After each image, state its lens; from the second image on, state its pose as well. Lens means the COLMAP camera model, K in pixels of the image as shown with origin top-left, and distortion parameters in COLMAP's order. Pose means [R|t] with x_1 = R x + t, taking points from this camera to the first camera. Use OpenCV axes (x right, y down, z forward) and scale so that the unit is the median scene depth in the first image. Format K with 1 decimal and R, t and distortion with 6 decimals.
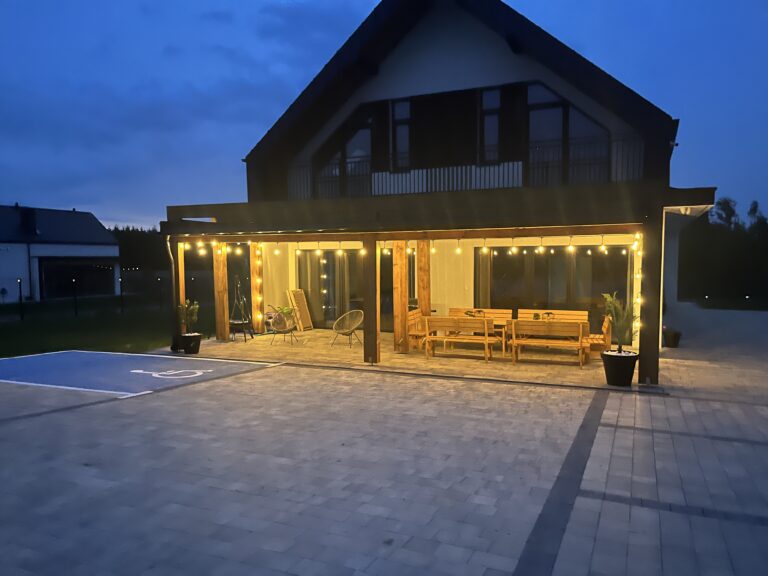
lens RADIAL K [[573.3, 0, 384.0], [0, 573.3, 288.0], [0, 0, 1]] dist [0.048299, -0.008054]
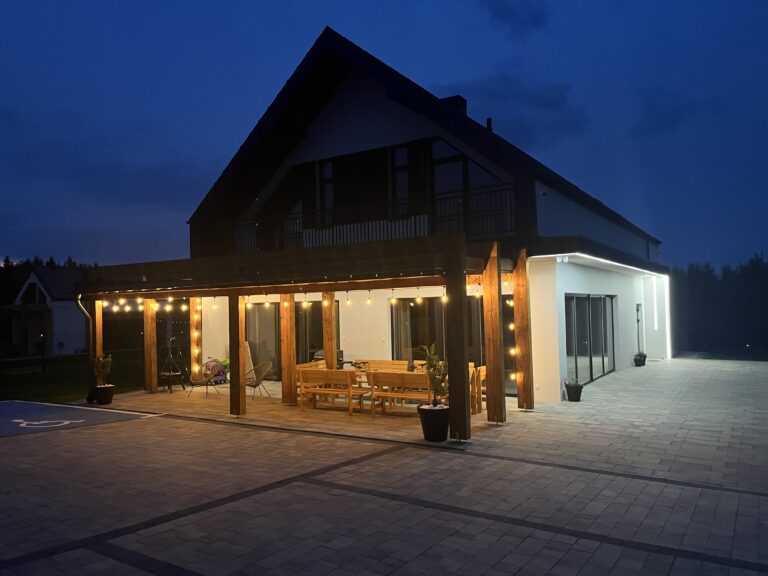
lens RADIAL K [[573.3, 0, 384.0], [0, 573.3, 288.0], [0, 0, 1]] dist [0.048299, -0.008054]
pose [[0.988322, -0.021012, -0.150922, 0.313178], [0.007973, 0.996222, -0.086482, -0.003241], [0.152169, 0.084269, 0.984756, 0.003807]]
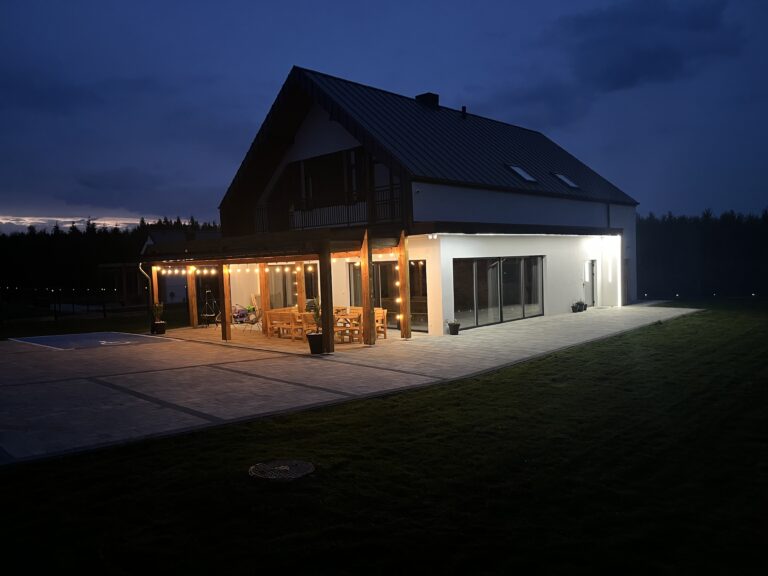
lens RADIAL K [[573.3, 0, 384.0], [0, 573.3, 288.0], [0, 0, 1]] dist [0.048299, -0.008054]
pose [[0.940112, -0.011371, -0.340675, 0.748106], [0.011596, 0.999932, -0.001376, -0.007064], [0.340668, -0.002657, 0.940180, -0.293679]]
